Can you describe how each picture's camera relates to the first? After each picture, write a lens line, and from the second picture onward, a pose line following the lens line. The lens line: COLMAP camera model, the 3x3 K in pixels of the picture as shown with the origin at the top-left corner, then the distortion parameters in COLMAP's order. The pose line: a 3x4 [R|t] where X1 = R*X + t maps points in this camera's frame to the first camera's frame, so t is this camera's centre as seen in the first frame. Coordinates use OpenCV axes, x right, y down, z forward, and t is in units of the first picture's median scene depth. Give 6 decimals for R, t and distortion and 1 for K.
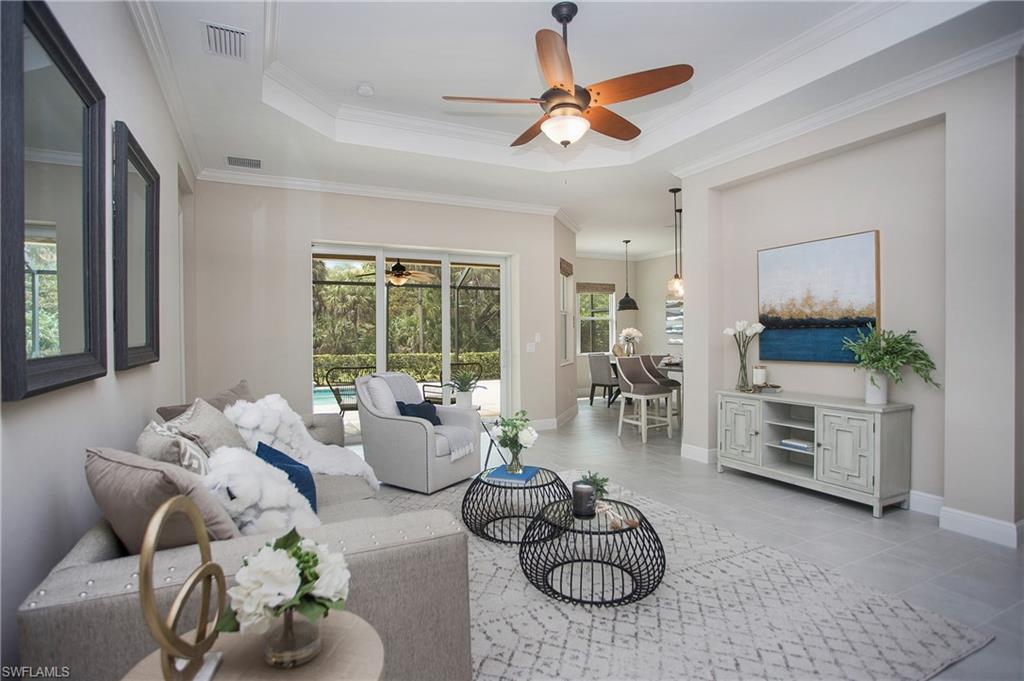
lens RADIAL K [[503.2, 0, 507.7], [0, 503.2, 341.7], [0, 0, 1]] dist [-0.068266, 0.032177]
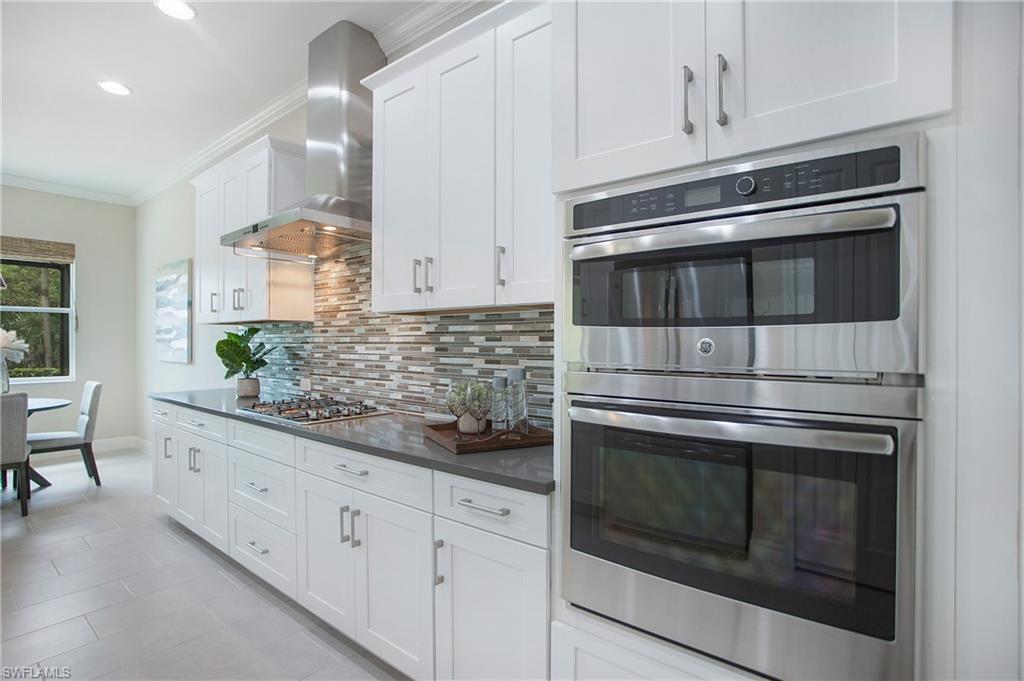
lens RADIAL K [[512.3, 0, 482.7], [0, 512.3, 341.3], [0, 0, 1]] dist [-0.035765, 0.000933]
pose [[0.928902, 0.009373, 0.370206, 1.152957], [-0.003750, 0.999866, -0.015908, -0.024077], [-0.370306, 0.013389, 0.928813, 1.033557]]
